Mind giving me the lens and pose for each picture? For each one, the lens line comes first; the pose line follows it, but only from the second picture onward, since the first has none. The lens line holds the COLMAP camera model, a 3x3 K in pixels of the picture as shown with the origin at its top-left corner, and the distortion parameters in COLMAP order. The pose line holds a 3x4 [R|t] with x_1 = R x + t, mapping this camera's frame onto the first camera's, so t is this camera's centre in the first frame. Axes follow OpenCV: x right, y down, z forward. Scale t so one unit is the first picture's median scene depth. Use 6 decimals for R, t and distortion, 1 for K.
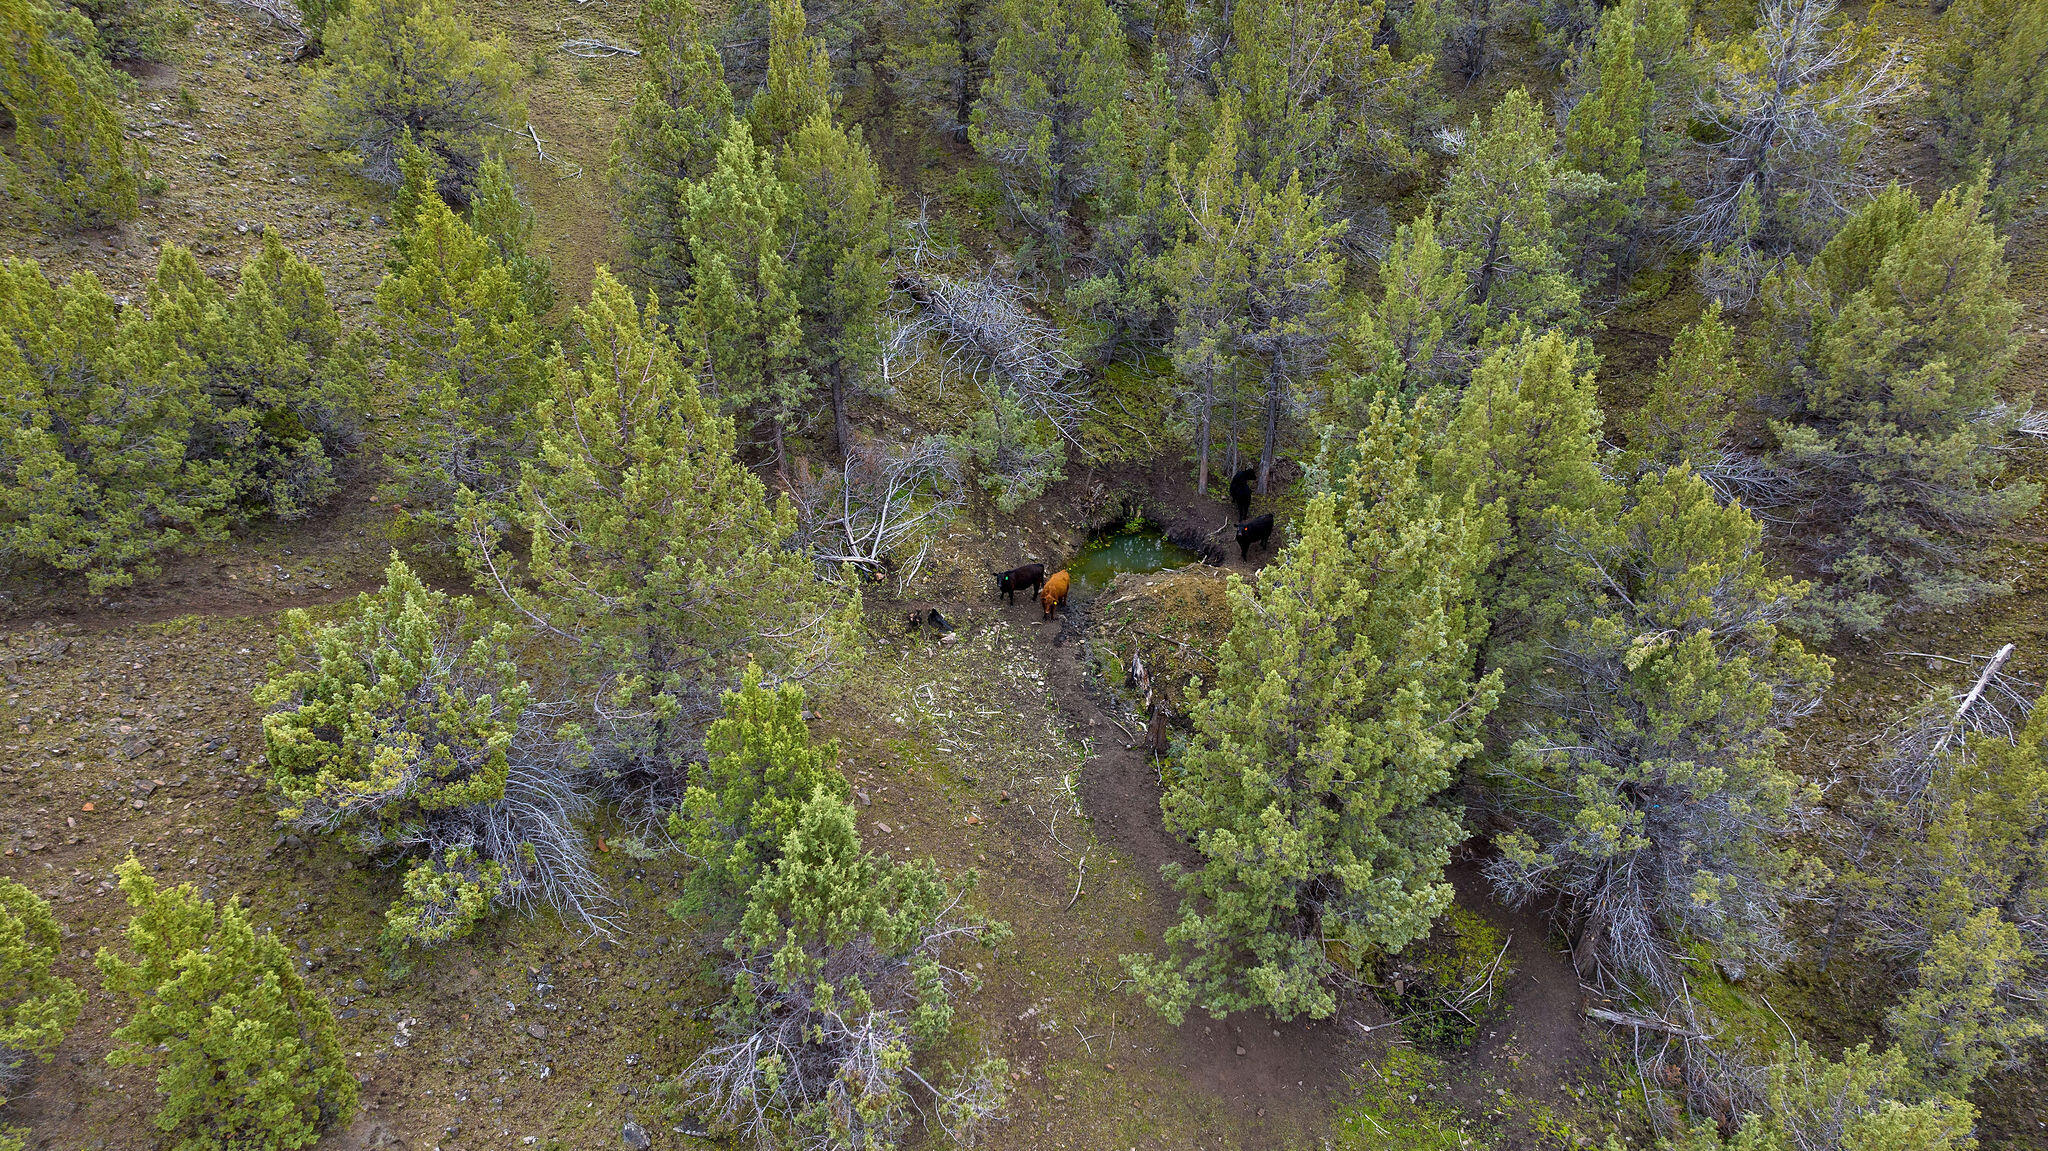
lens RADIAL K [[1431.7, 0, 1024.7], [0, 1431.7, 575.8], [0, 0, 1]] dist [-0.046583, 0.050432]
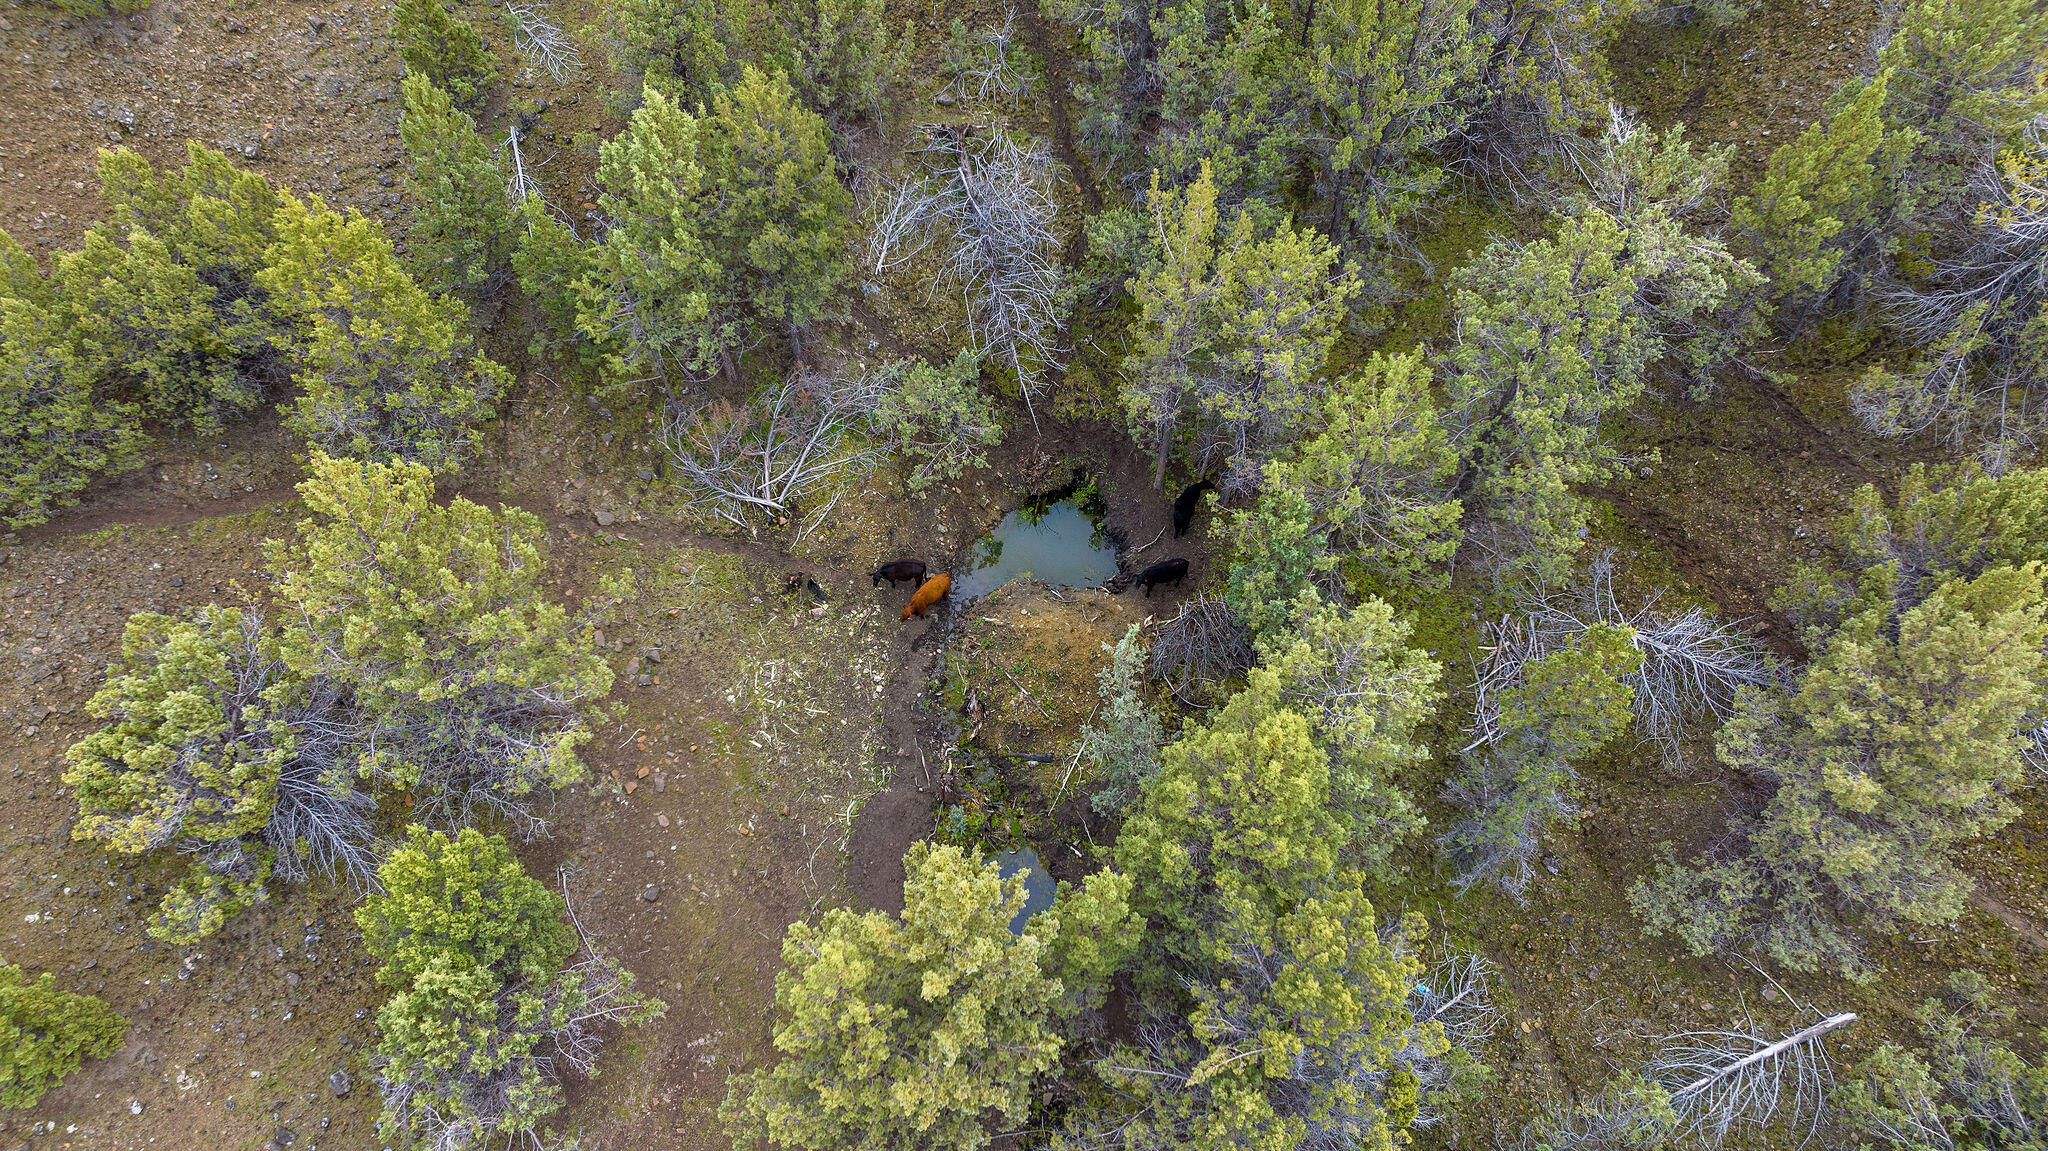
lens RADIAL K [[1431.7, 0, 1030.8], [0, 1431.7, 568.4], [0, 0, 1]] dist [-0.046583, 0.050432]
pose [[0.928077, 0.315219, -0.198268, 0.303651], [-0.191399, 0.860494, 0.472141, -0.533193], [0.319436, -0.400235, 0.858937, 0.173889]]
